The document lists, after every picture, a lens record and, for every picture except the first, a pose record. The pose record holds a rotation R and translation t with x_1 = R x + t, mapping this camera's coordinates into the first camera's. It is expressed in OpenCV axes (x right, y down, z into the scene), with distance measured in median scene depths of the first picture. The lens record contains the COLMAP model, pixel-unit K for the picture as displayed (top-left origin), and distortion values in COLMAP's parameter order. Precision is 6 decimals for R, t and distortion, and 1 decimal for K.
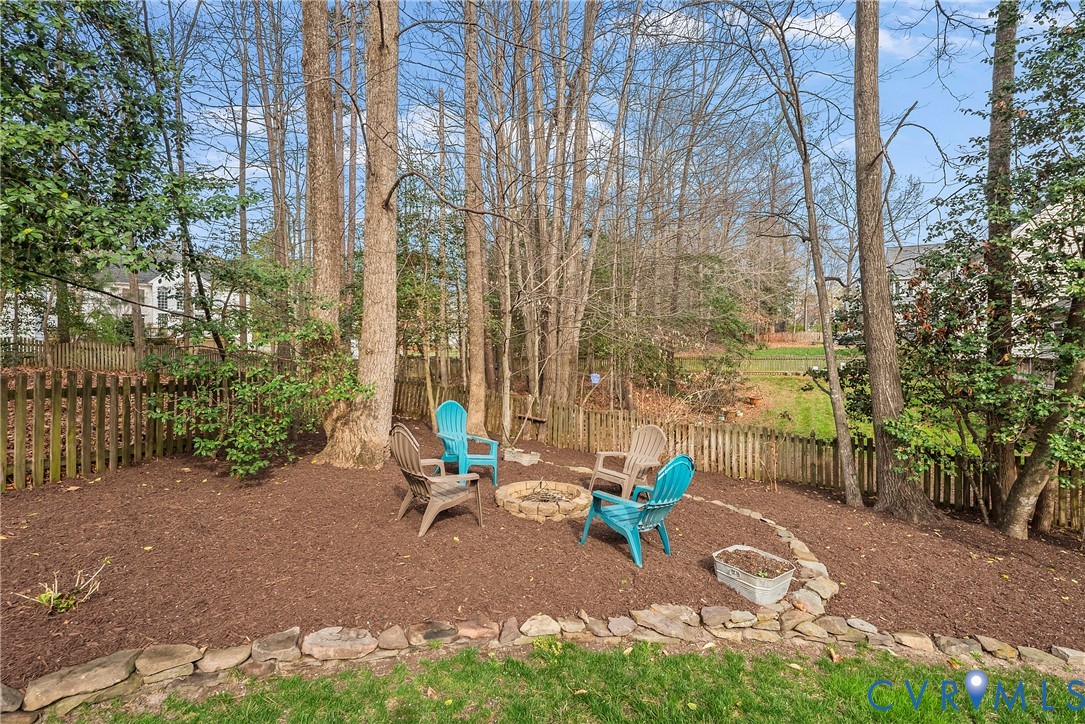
lens RADIAL K [[533.0, 0, 541.7], [0, 533.0, 342.7], [0, 0, 1]] dist [-0.001049, -0.000185]
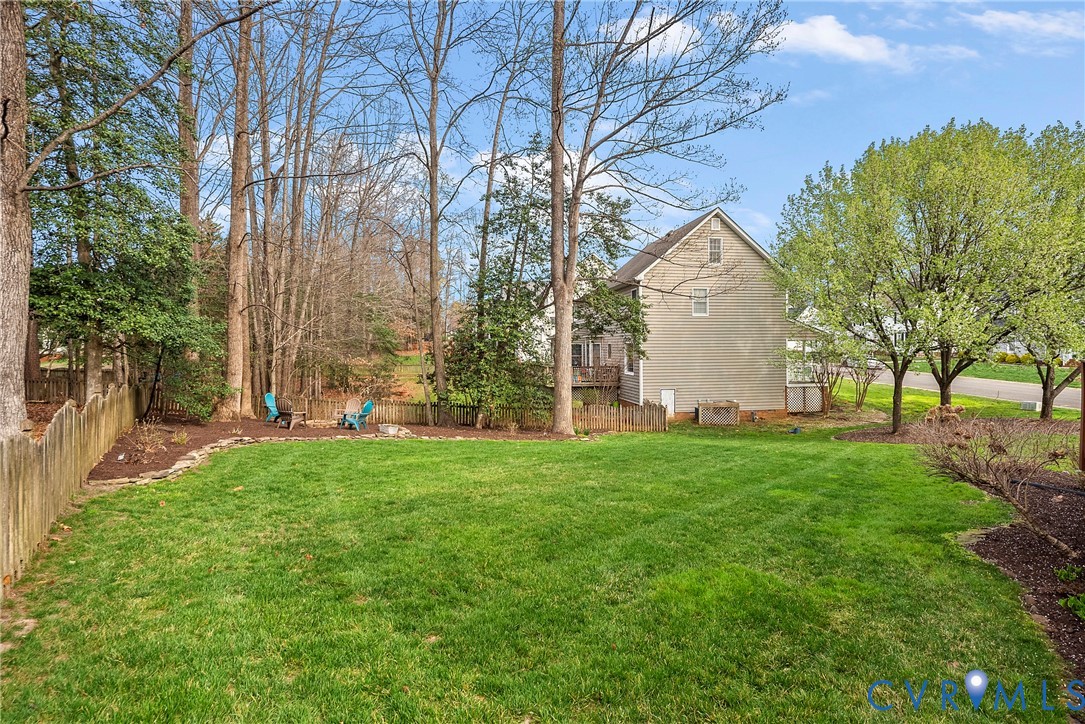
lens RADIAL K [[539.5, 0, 539.2], [0, 539.5, 347.1], [0, 0, 1]] dist [0.018041, -0.000033]
pose [[0.821834, -0.003703, 0.569715, -0.333169], [0.000086, 0.999980, 0.006376, -0.071019], [-0.569727, -0.005191, 0.821818, -1.024919]]
